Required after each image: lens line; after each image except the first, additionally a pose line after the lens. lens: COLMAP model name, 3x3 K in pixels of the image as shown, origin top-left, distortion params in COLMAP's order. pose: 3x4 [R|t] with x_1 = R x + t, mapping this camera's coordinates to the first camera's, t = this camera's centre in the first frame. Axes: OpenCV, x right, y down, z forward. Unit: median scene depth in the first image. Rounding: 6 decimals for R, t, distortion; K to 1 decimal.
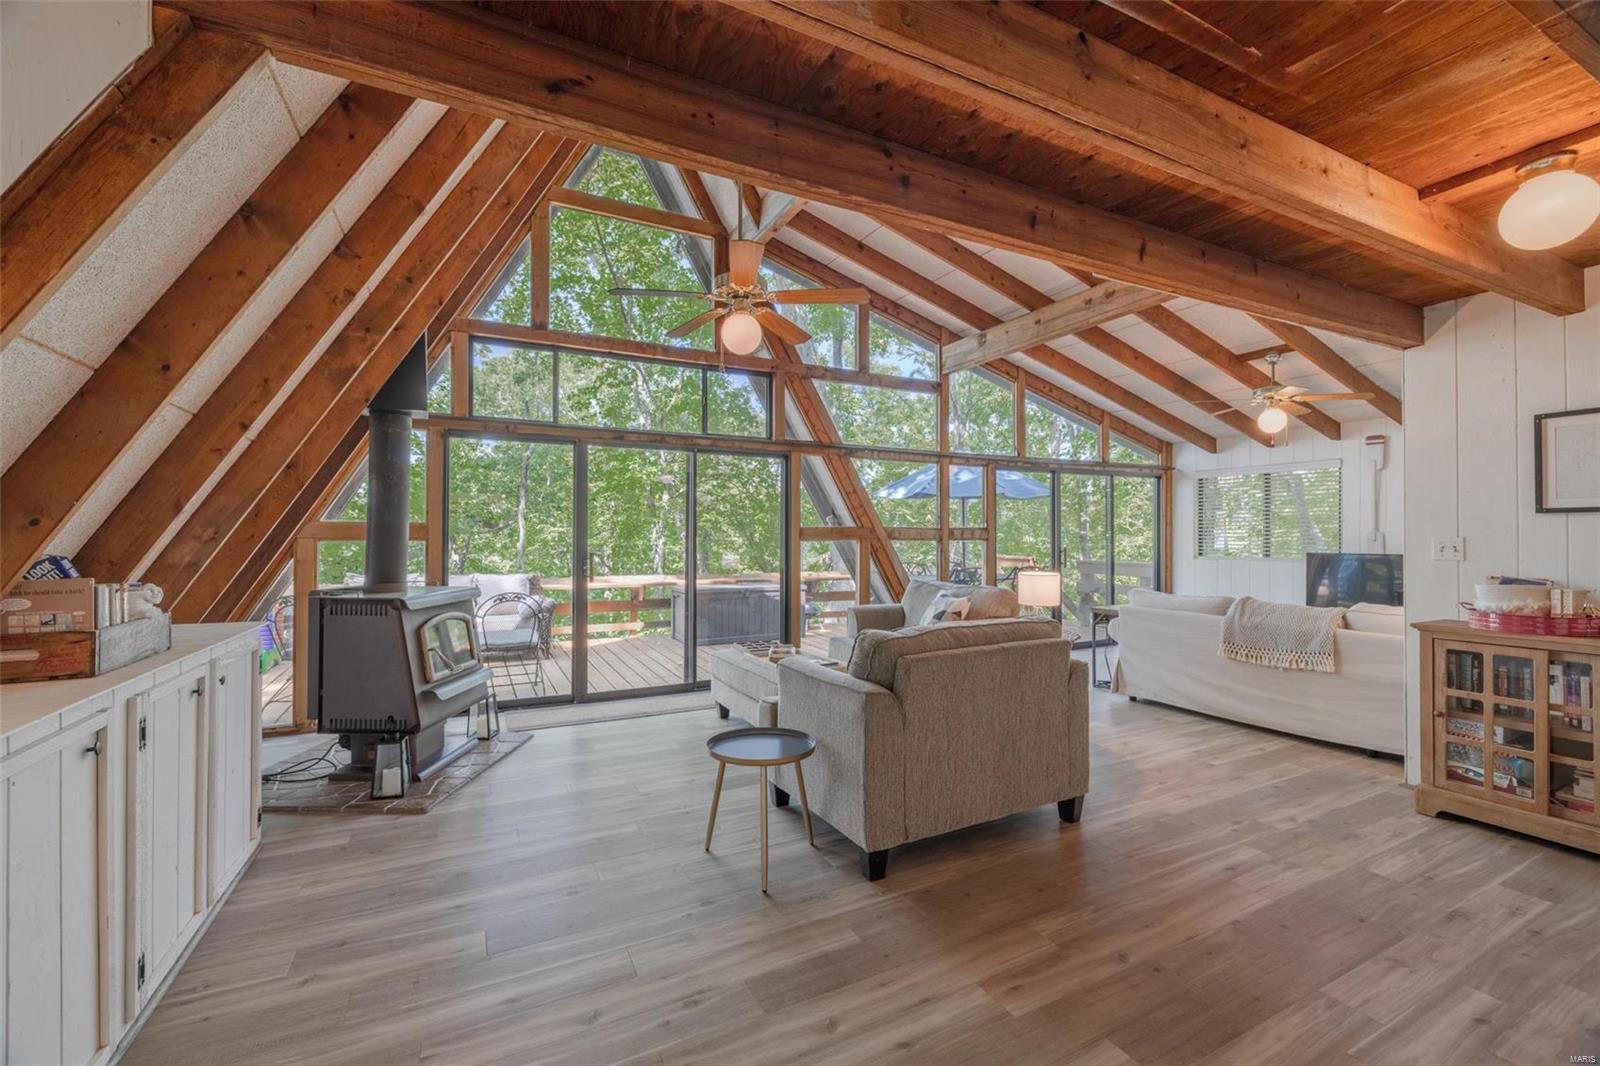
lens RADIAL K [[668.1, 0, 792.9], [0, 668.1, 530.9], [0, 0, 1]] dist [-0.002557, 0.000617]
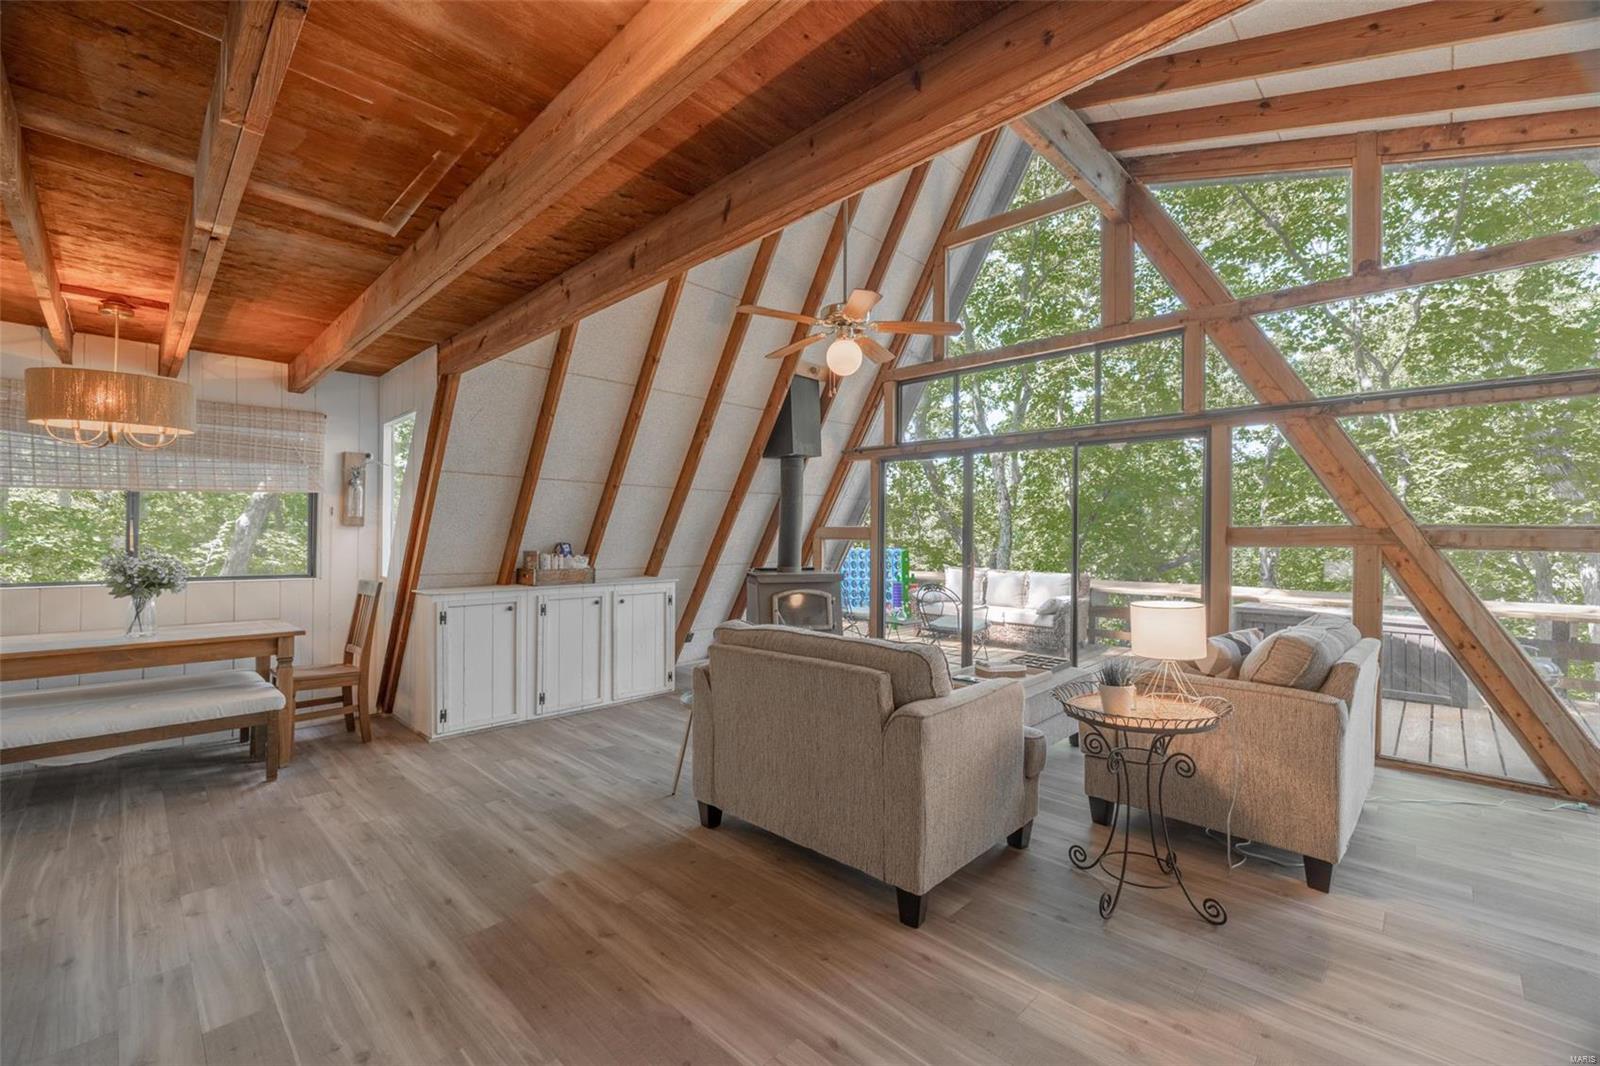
lens RADIAL K [[668.1, 0, 792.9], [0, 668.1, 530.9], [0, 0, 1]] dist [-0.002557, 0.000617]
pose [[0.315363, -0.002960, -0.948967, 1.346114], [0.001630, 0.999995, -0.002577, -0.001705], [0.948970, -0.000734, 0.315366, 0.796061]]
